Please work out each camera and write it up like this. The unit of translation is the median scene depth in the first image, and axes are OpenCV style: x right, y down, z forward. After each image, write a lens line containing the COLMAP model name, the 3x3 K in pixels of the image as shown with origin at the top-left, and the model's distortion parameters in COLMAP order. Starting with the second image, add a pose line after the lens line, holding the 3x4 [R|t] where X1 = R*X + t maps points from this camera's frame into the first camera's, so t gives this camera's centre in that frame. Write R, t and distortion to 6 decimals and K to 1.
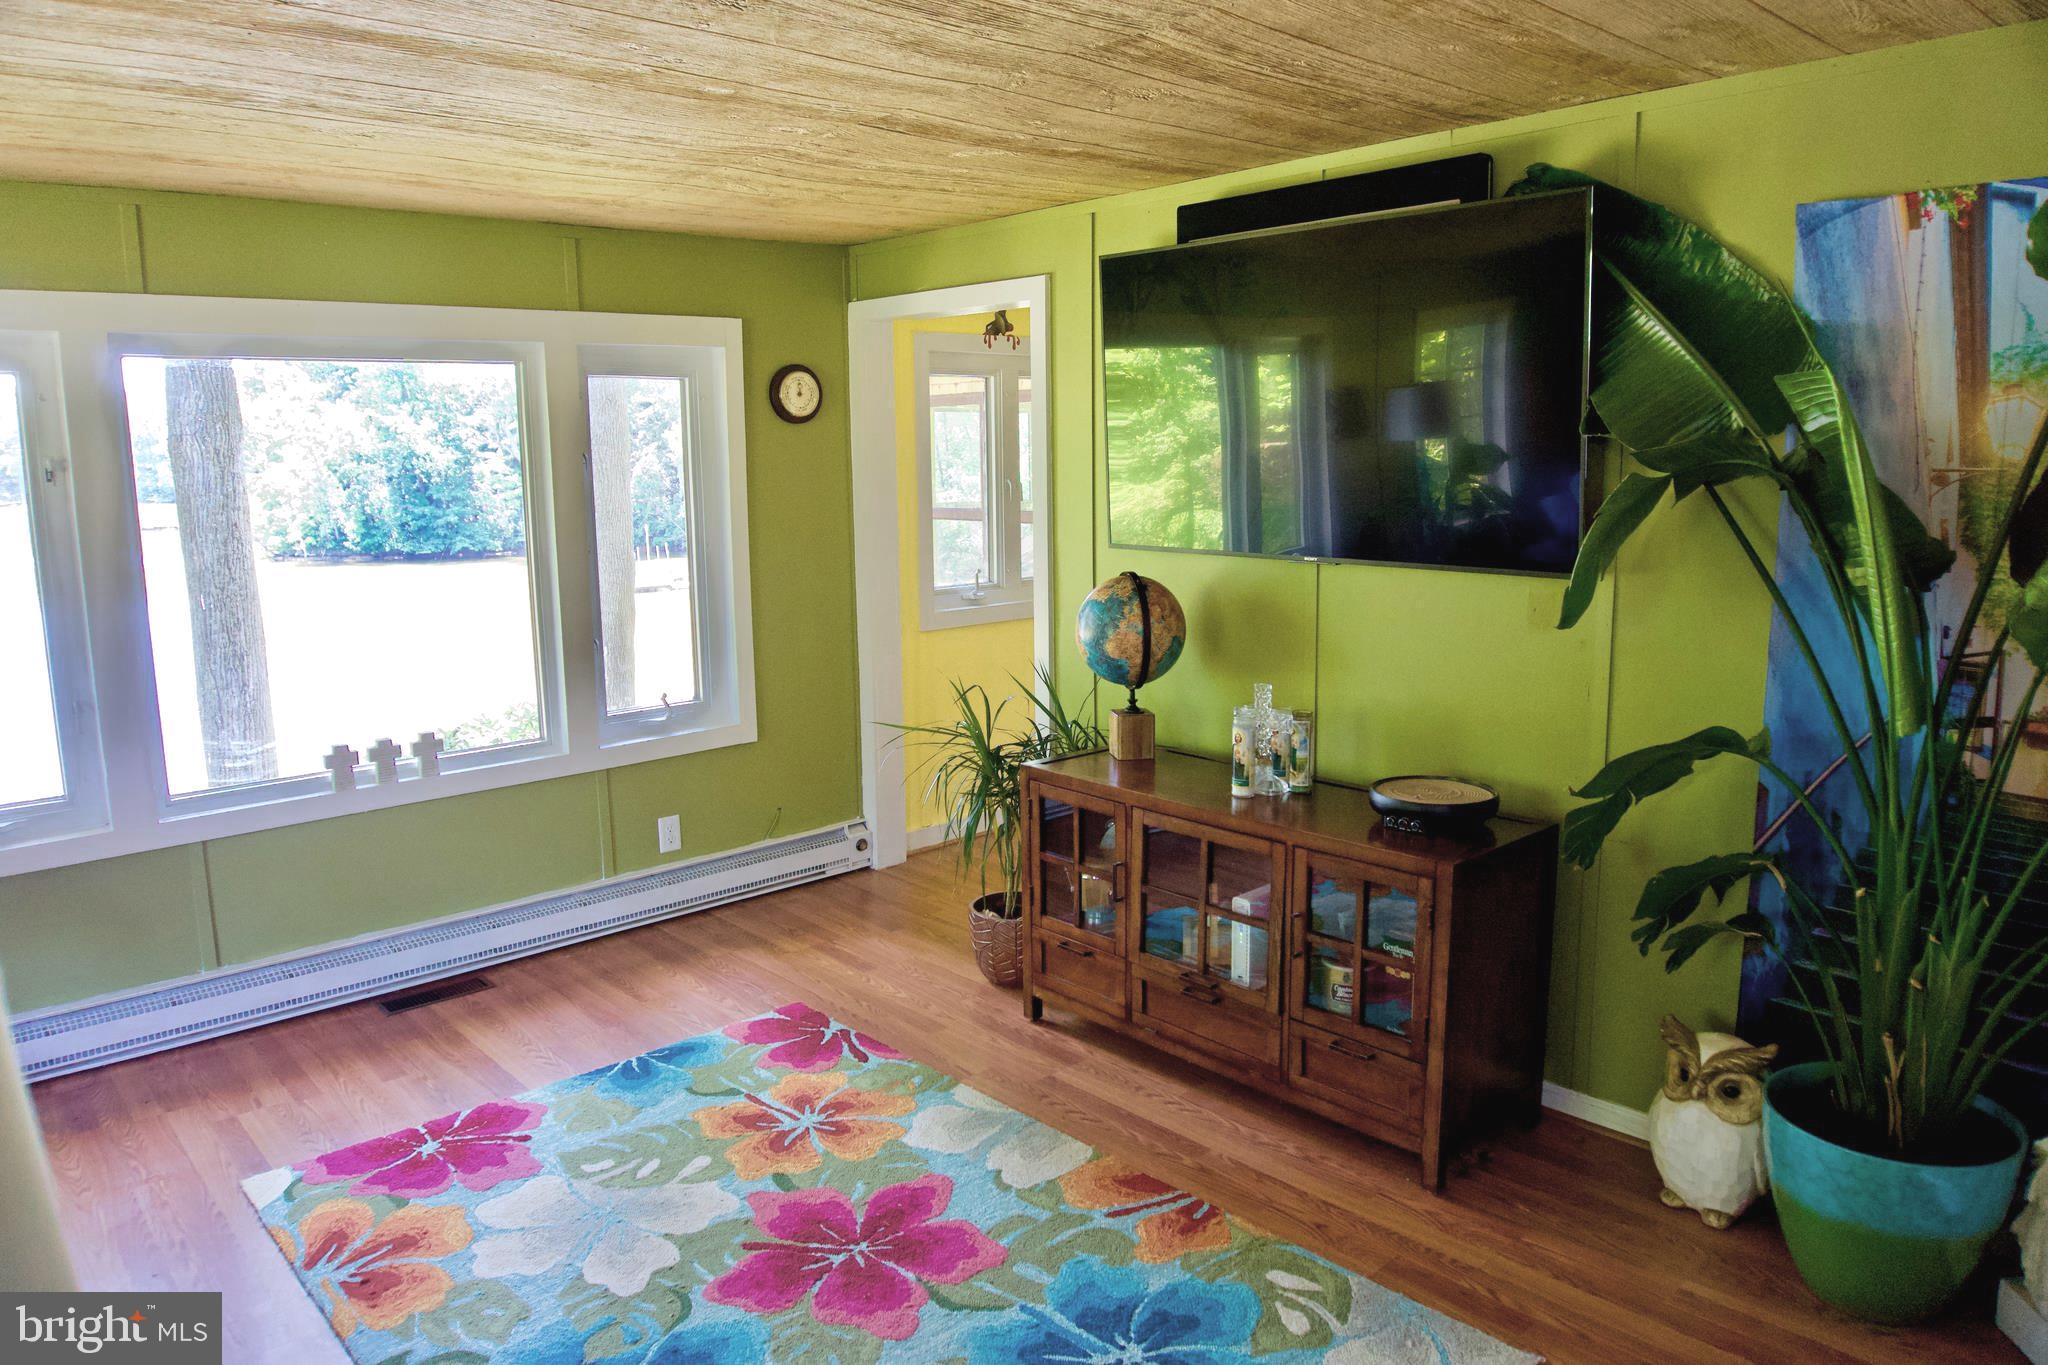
lens RADIAL K [[1393.3, 0, 1024.0], [0, 1393.3, 682.5], [0, 0, 1]] dist [-0.064194, 0.020026]
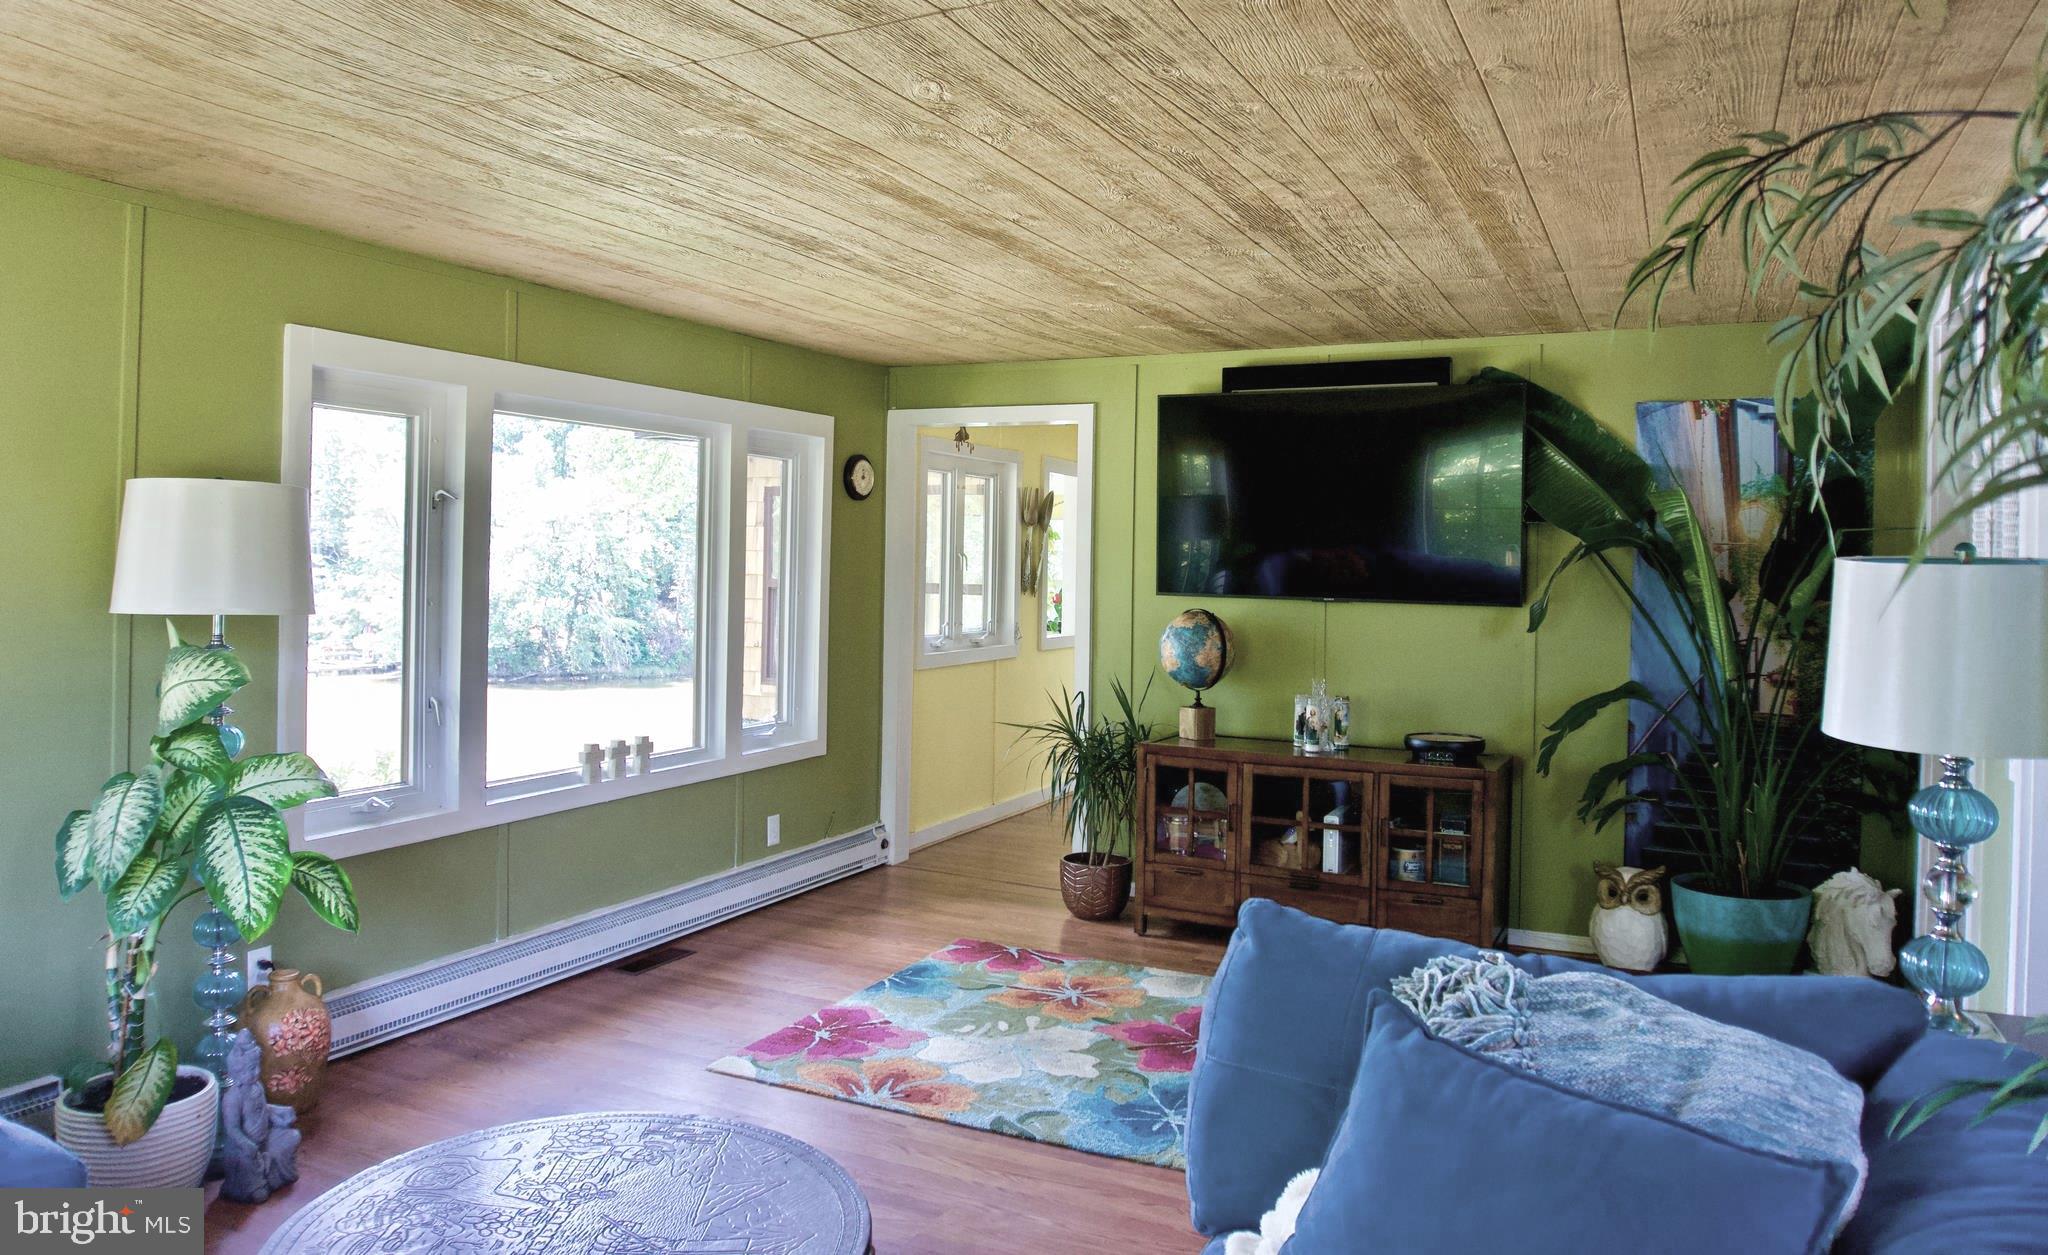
lens RADIAL K [[1400.3, 0, 1025.3], [0, 1400.3, 576.6], [0, 0, 1]] dist [-0.033336, -0.001920]
pose [[0.925693, 0.027626, 0.377266, -0.762324], [0.032159, 0.987972, -0.151255, 0.121230], [-0.376907, 0.152148, 0.913670, -0.322547]]
